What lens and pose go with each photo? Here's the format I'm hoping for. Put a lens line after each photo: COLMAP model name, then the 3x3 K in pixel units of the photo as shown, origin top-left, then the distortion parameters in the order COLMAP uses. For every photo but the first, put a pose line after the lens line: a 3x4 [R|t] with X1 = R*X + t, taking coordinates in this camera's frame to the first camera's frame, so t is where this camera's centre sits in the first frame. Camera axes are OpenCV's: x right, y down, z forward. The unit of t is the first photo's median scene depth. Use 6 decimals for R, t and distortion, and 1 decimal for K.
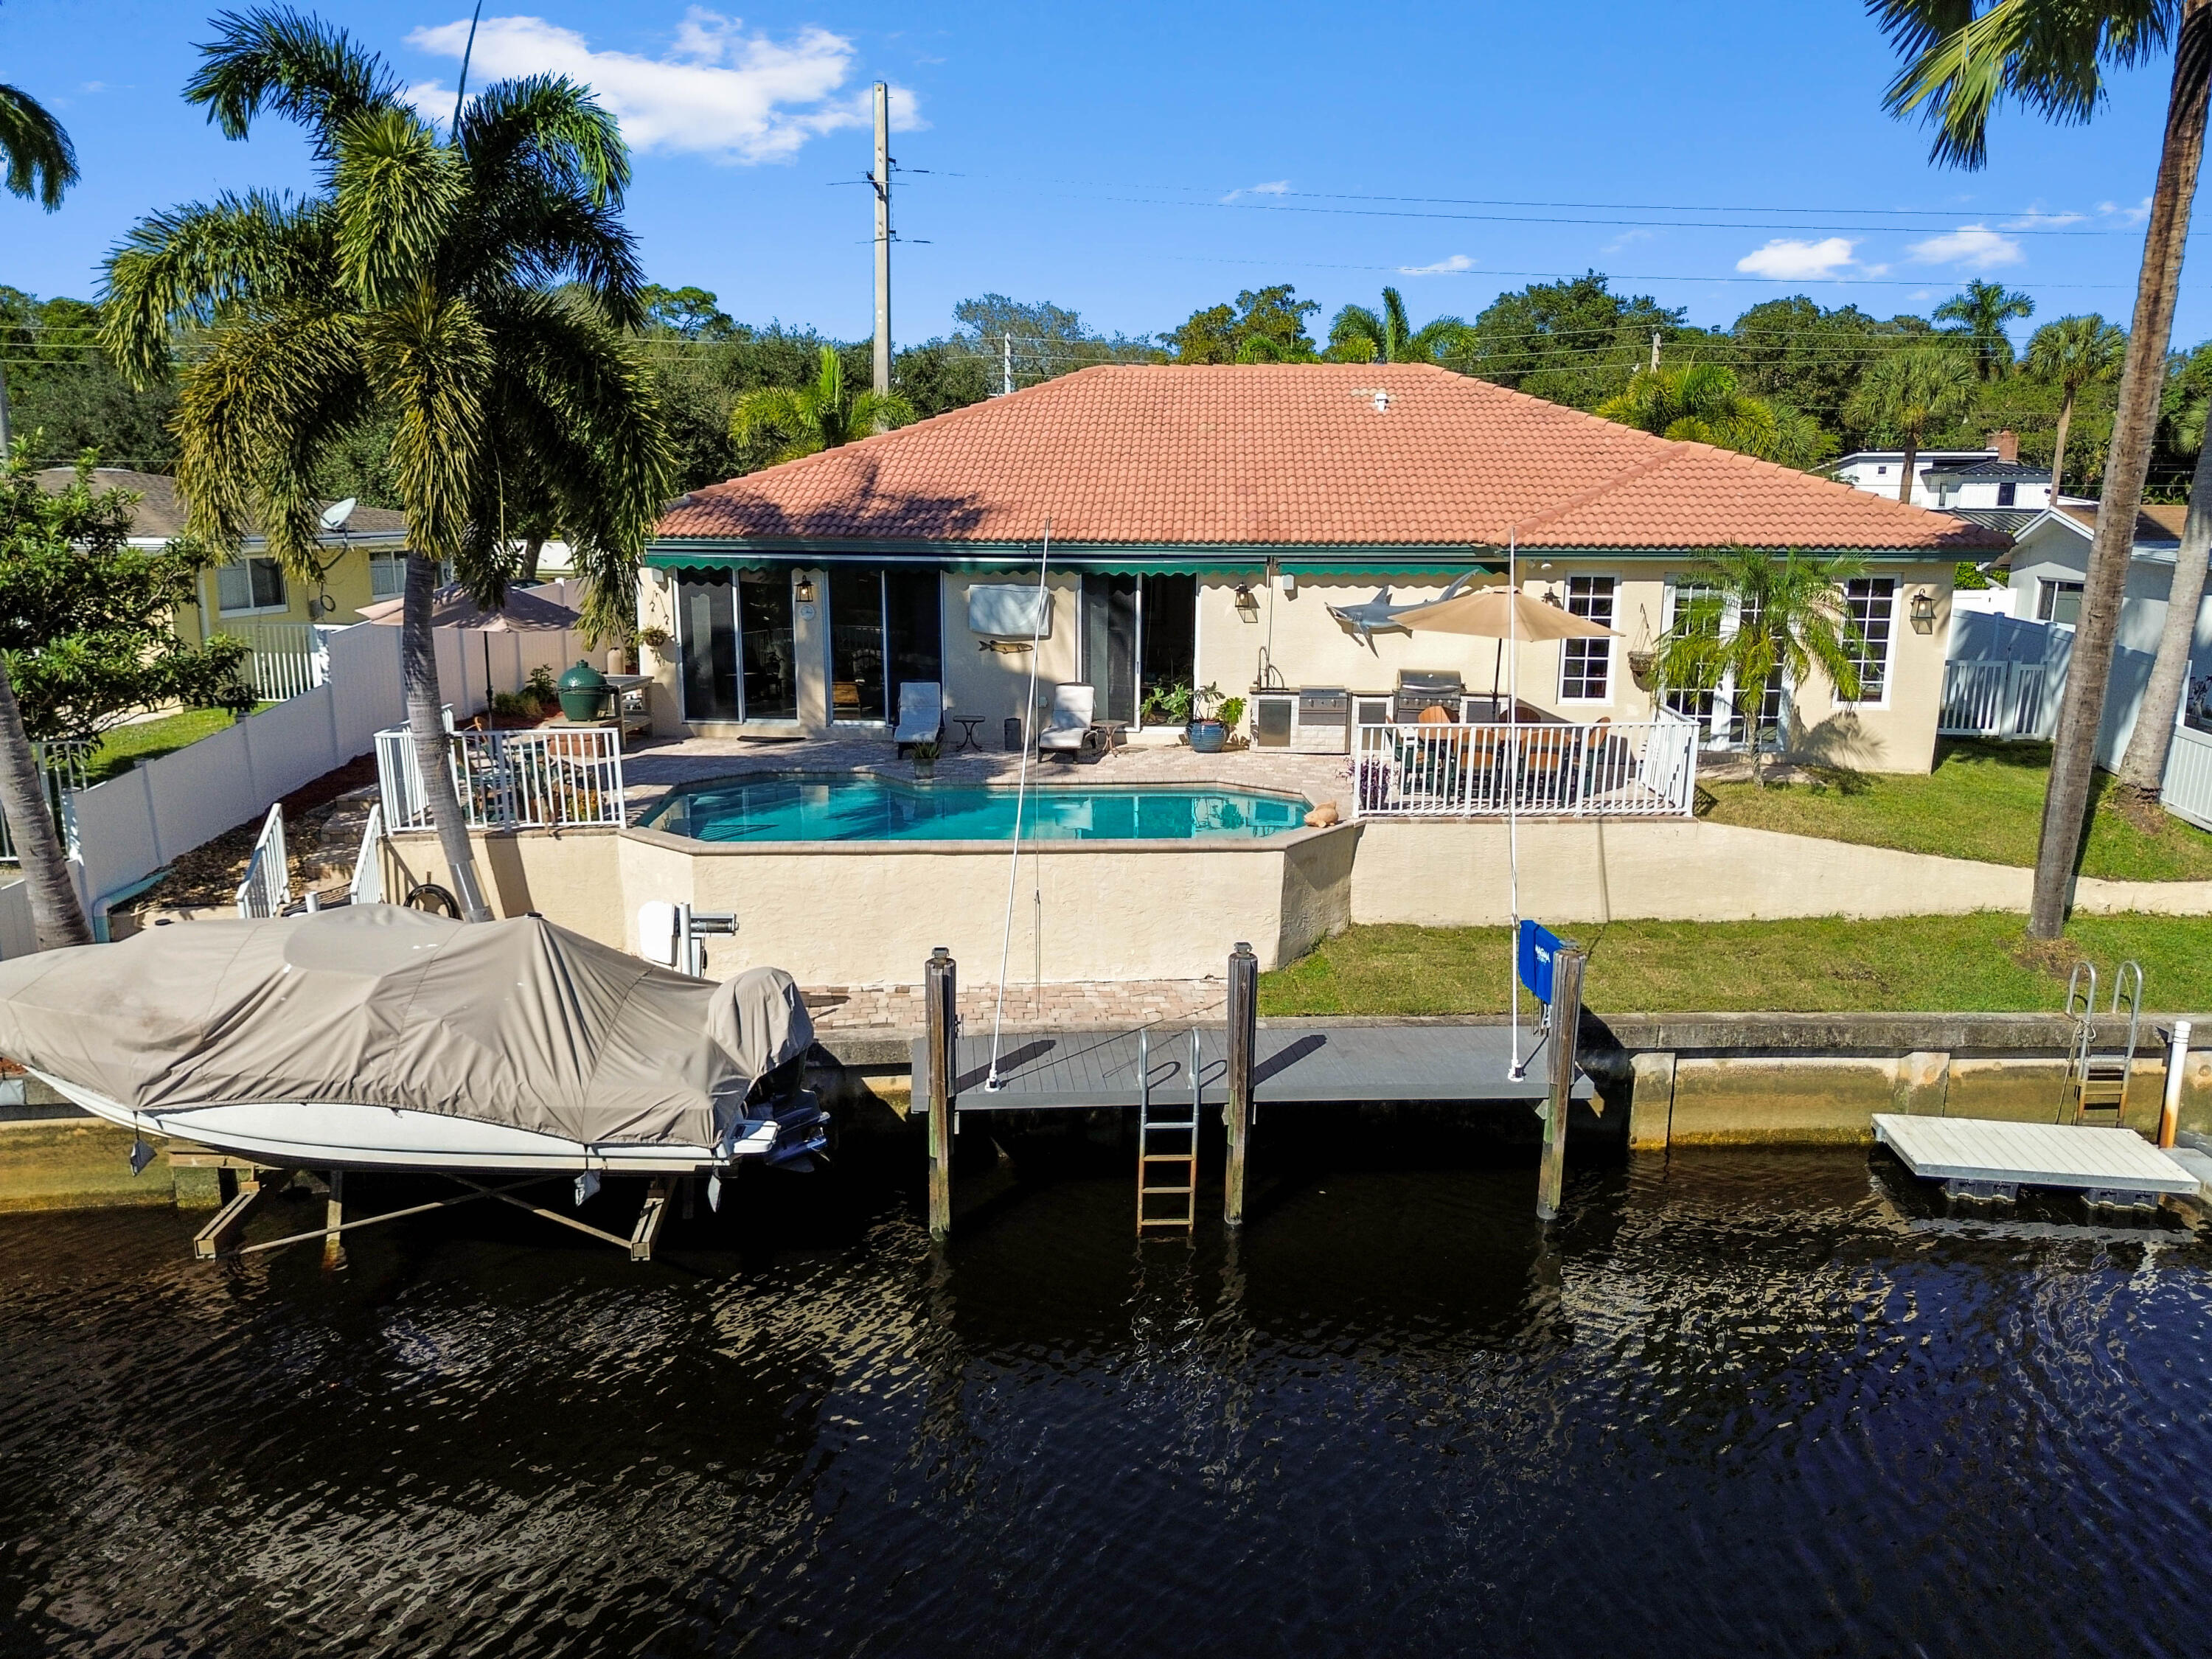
lens RADIAL K [[1556.2, 0, 1125.2], [0, 1556.2, 813.5], [0, 0, 1]] dist [0.029251, -0.038055]
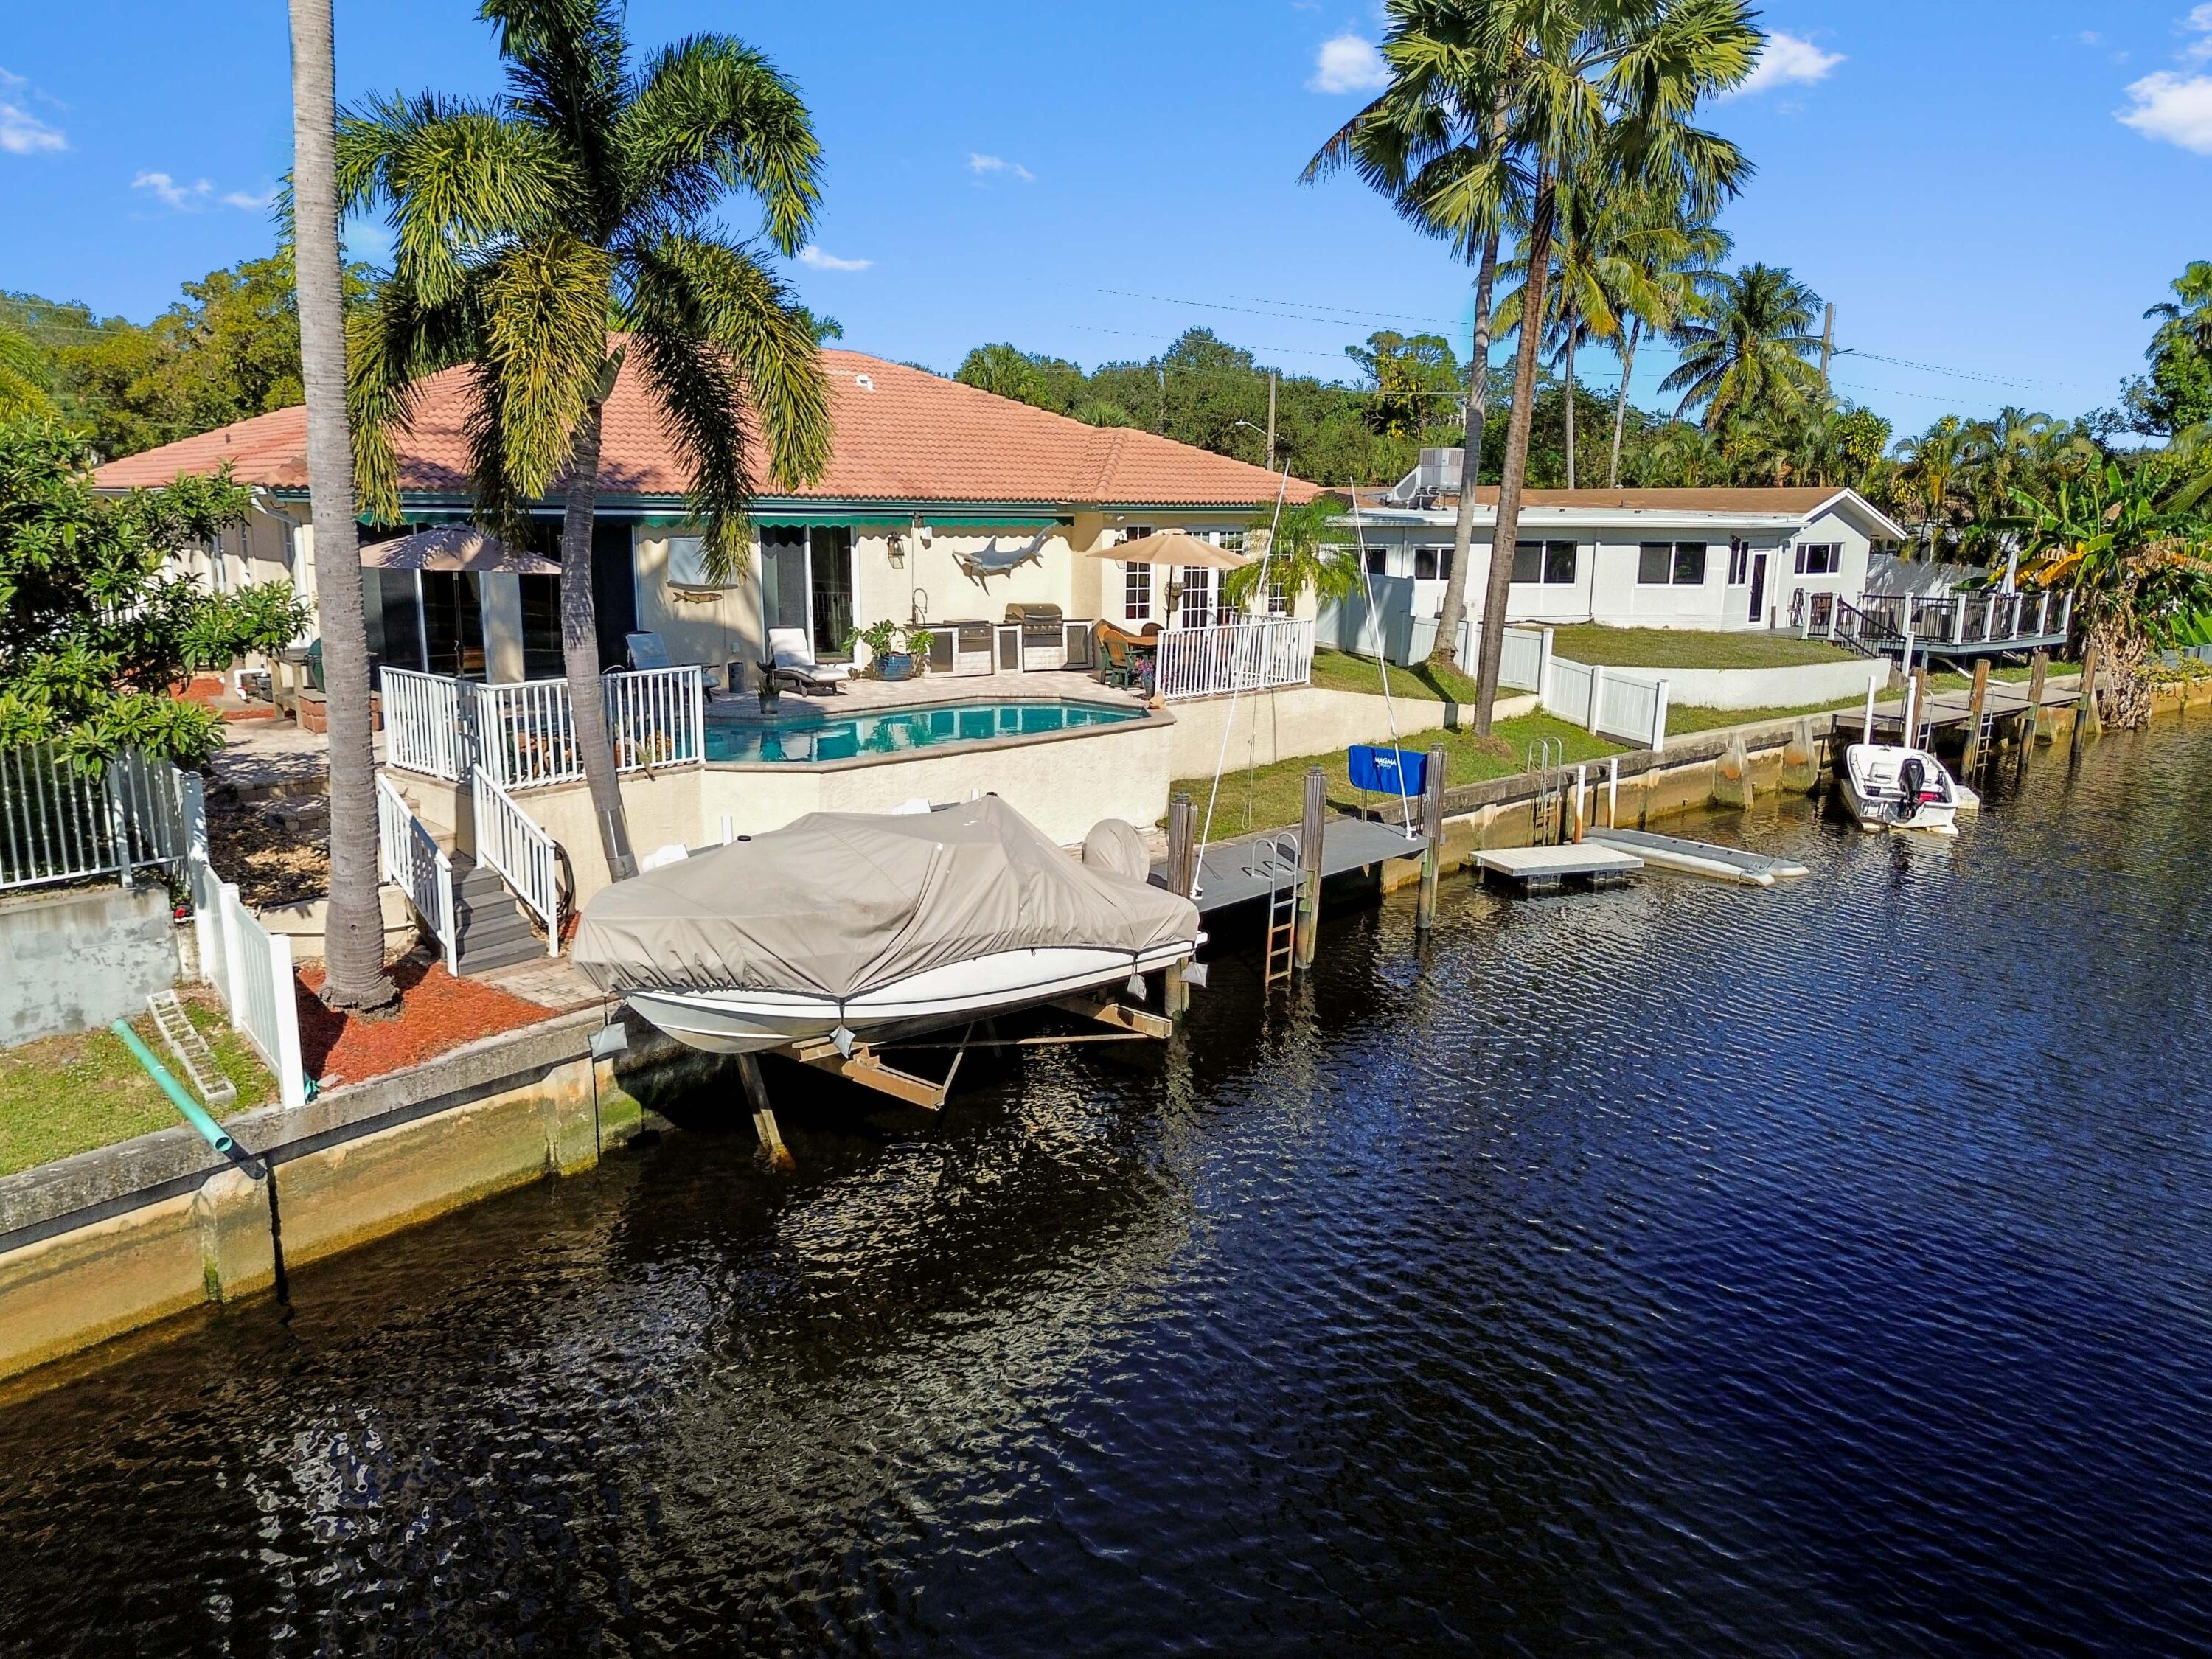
lens RADIAL K [[1556.2, 0, 1102.9], [0, 1556.2, 845.4], [0, 0, 1]] dist [0.029251, -0.038055]
pose [[0.719283, -0.142374, 0.679972, -0.641247], [0.127270, 0.989215, 0.072496, 0.016886], [-0.682960, 0.034395, 0.729645, 0.056669]]
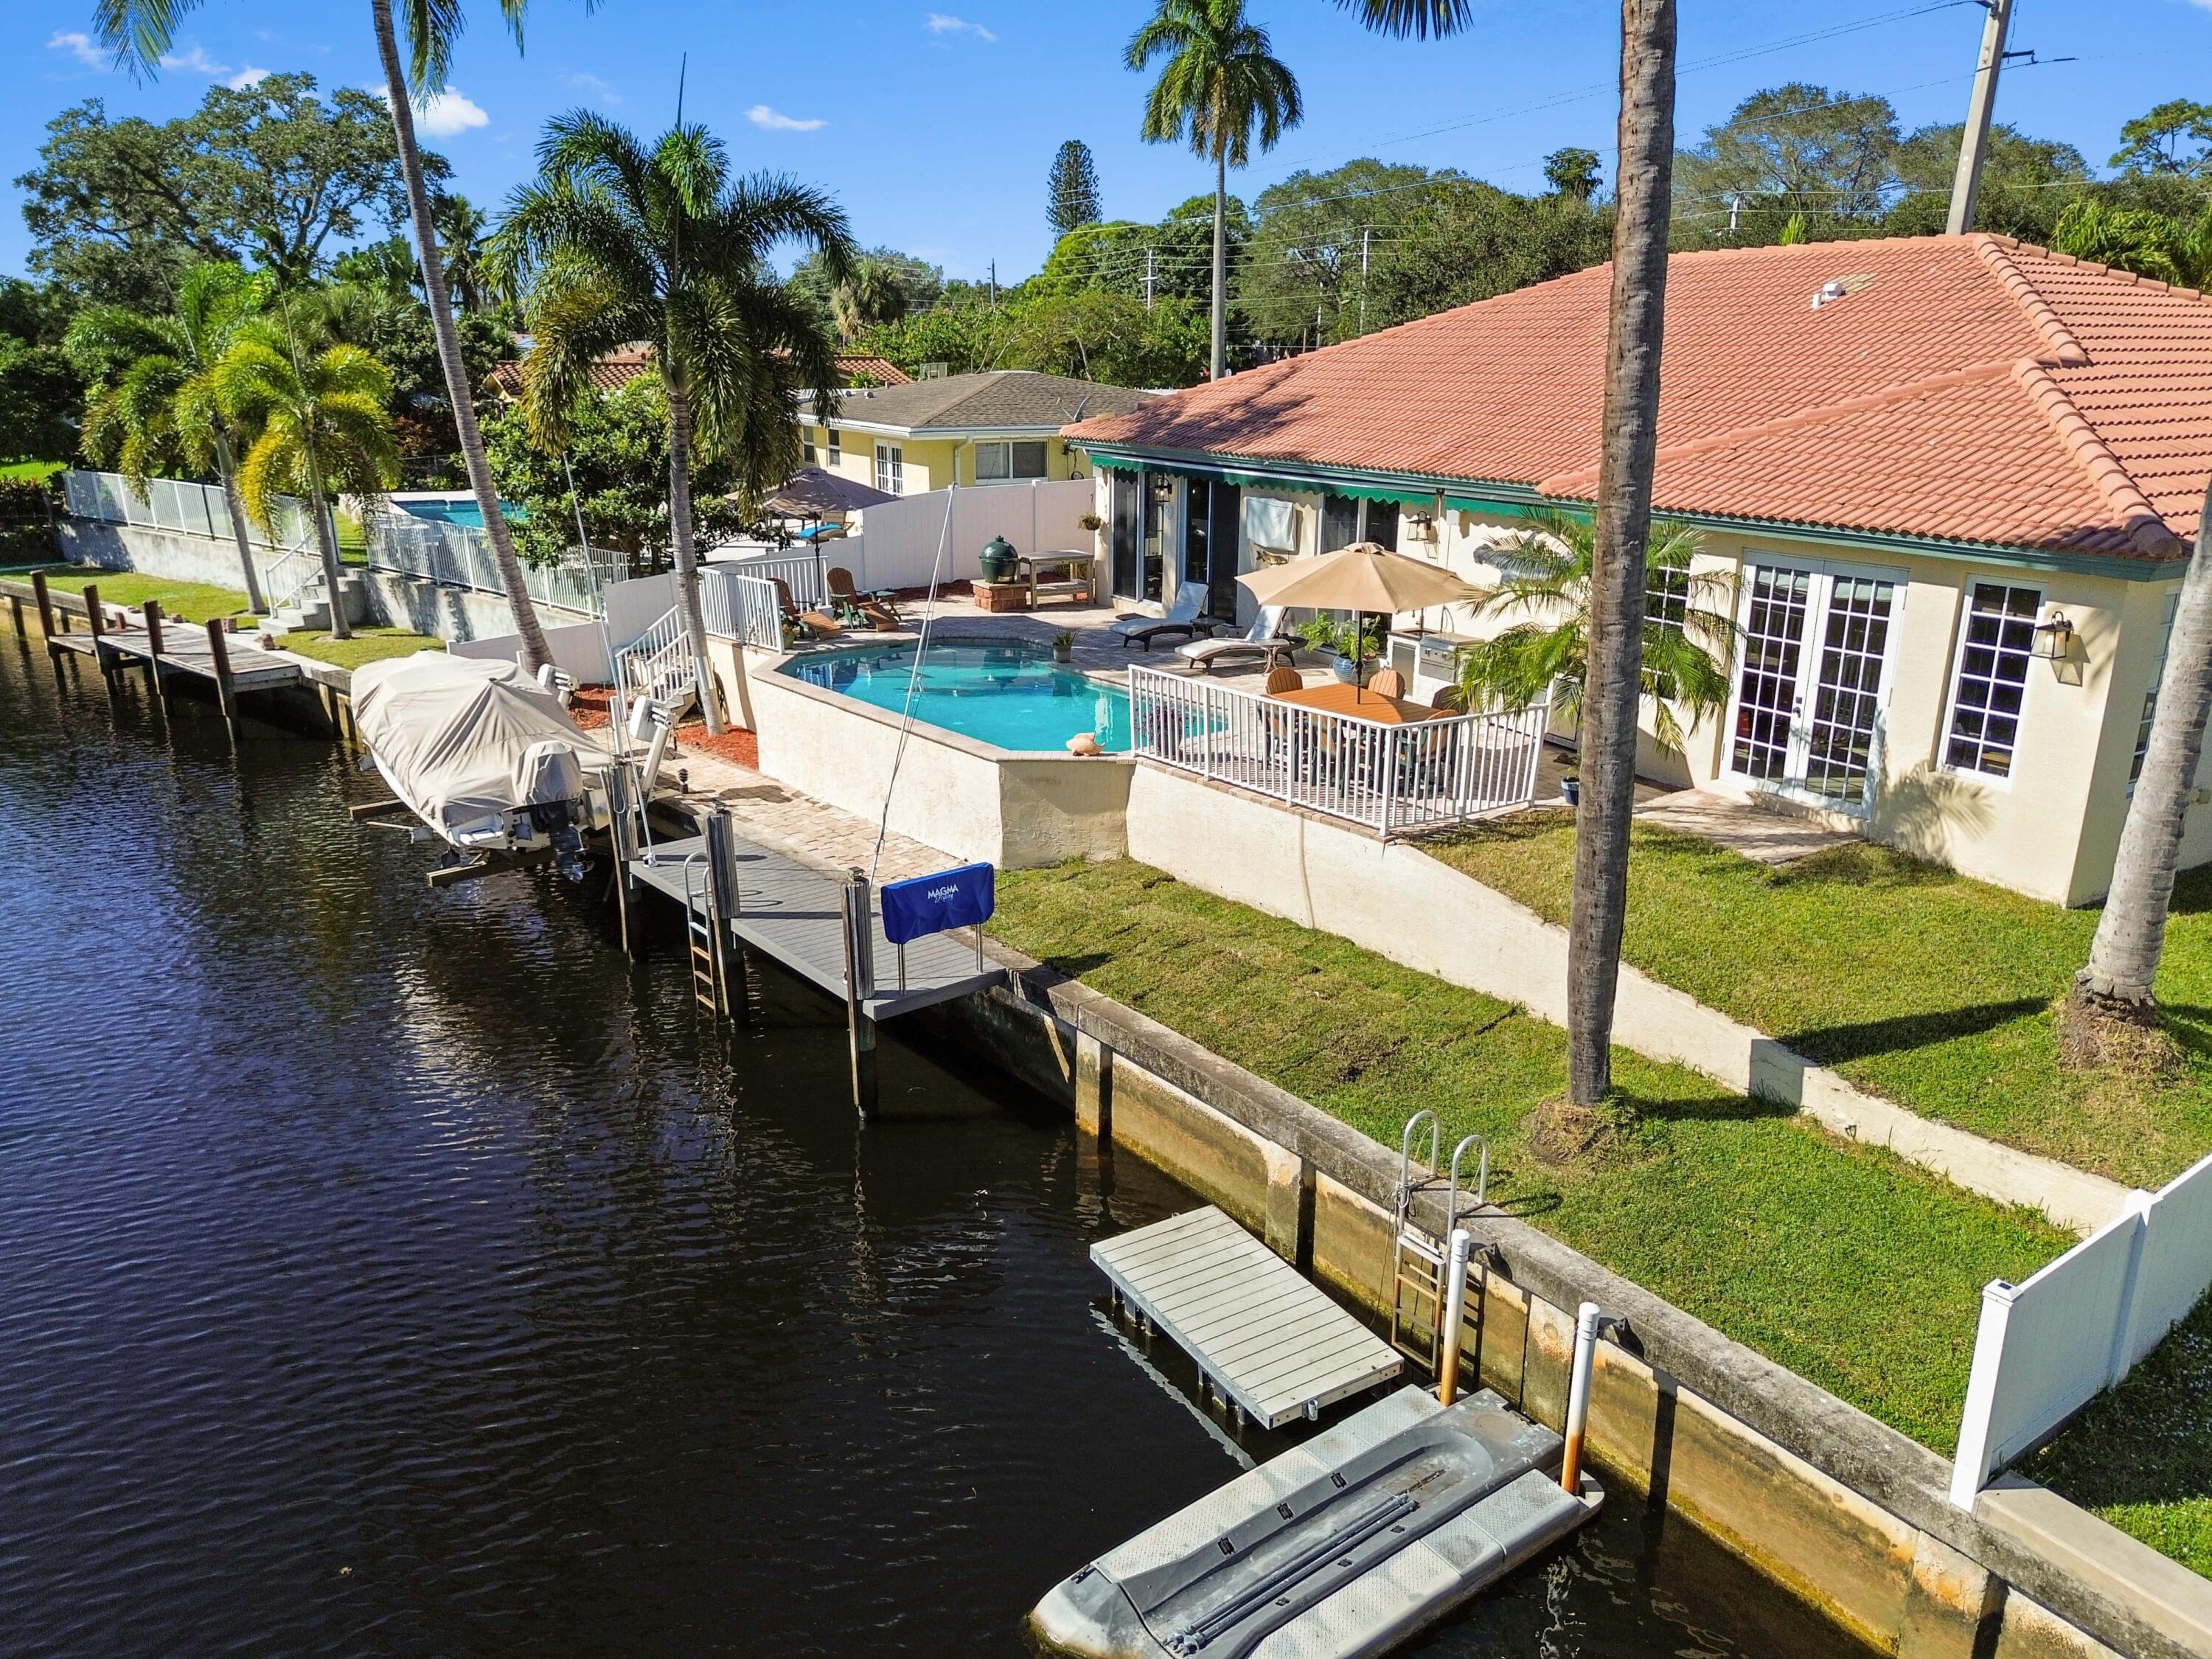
lens RADIAL K [[1556.2, 0, 1118.2], [0, 1556.2, 823.9], [0, 0, 1]] dist [0.029251, -0.038055]
pose [[0.558136, 0.235409, -0.795655, 0.770589], [-0.156810, 0.971556, 0.177454, -0.106558], [0.814798, 0.025723, 0.579175, 0.315211]]
